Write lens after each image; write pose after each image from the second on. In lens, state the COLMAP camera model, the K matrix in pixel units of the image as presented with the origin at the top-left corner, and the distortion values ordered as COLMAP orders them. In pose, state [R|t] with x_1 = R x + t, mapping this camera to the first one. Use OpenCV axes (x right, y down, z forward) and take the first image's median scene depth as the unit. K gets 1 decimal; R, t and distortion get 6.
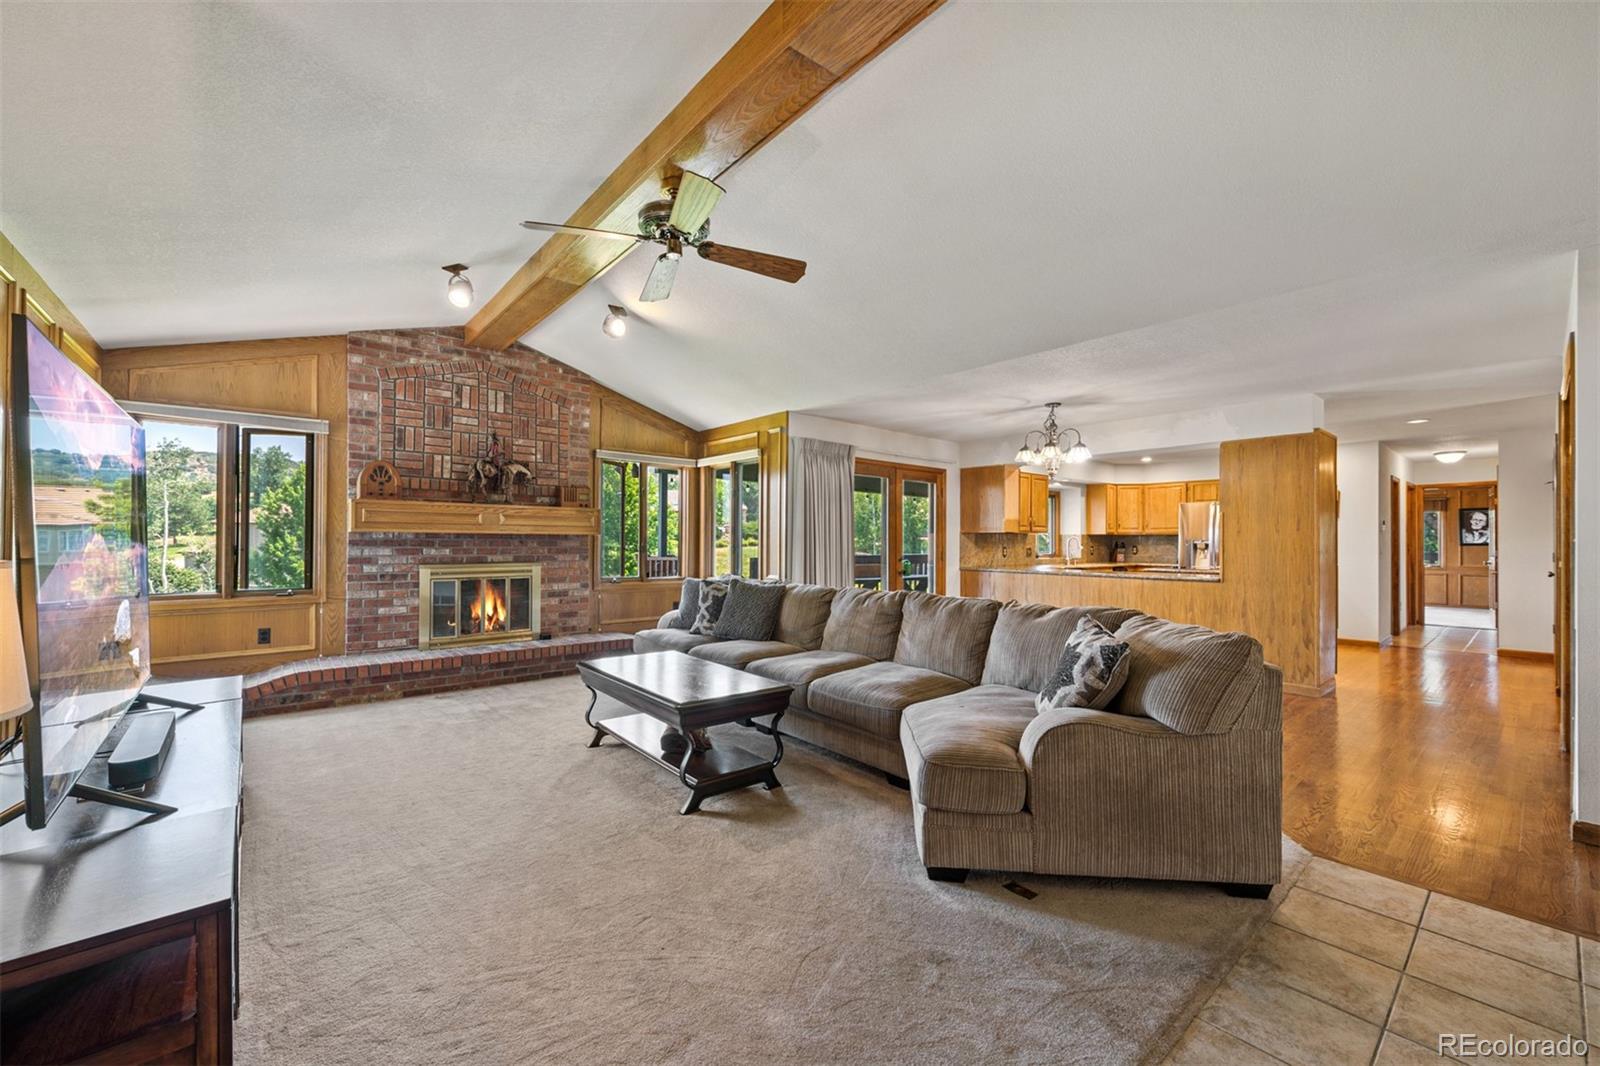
lens RADIAL K [[628.5, 0, 797.0], [0, 628.5, 540.6], [0, 0, 1]] dist [-0.000538, -0.000552]
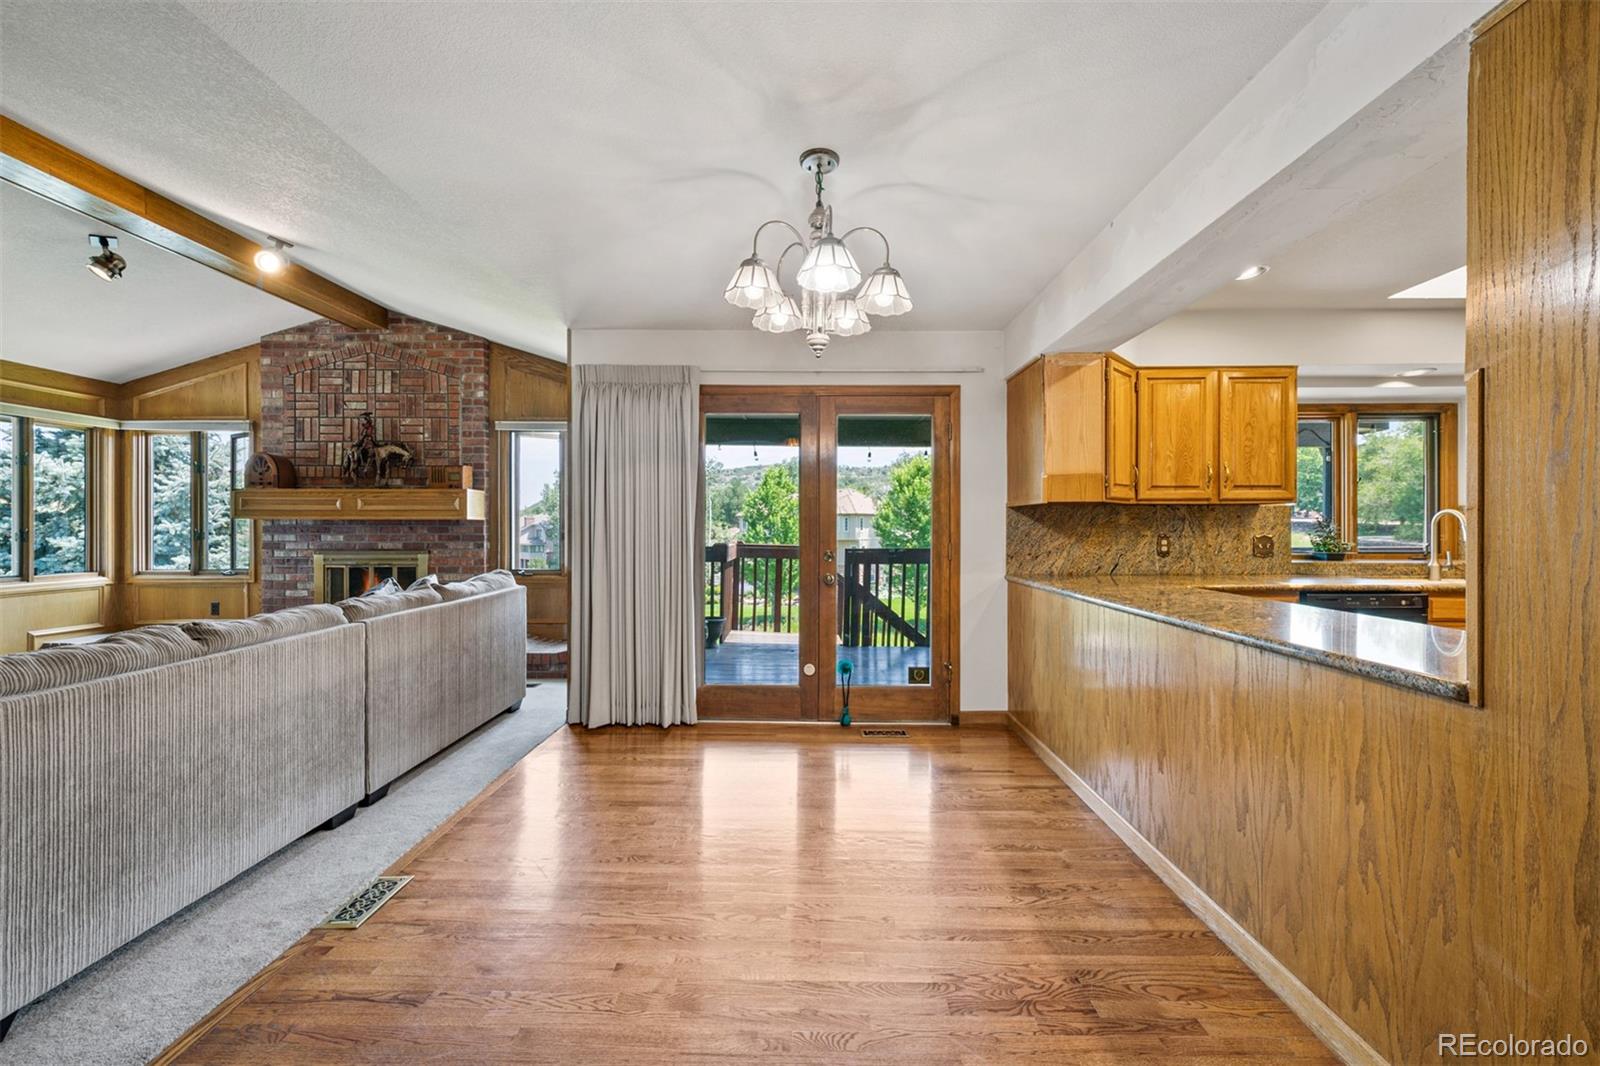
lens RADIAL K [[628.5, 0, 800.3], [0, 628.5, 530.8], [0, 0, 1]] dist [-0.000538, -0.000552]
pose [[0.759244, -0.002814, -0.650801, 0.638444], [0.004207, 0.999991, 0.000584, 0.008255], [0.650793, -0.003182, 0.759249, 0.696622]]
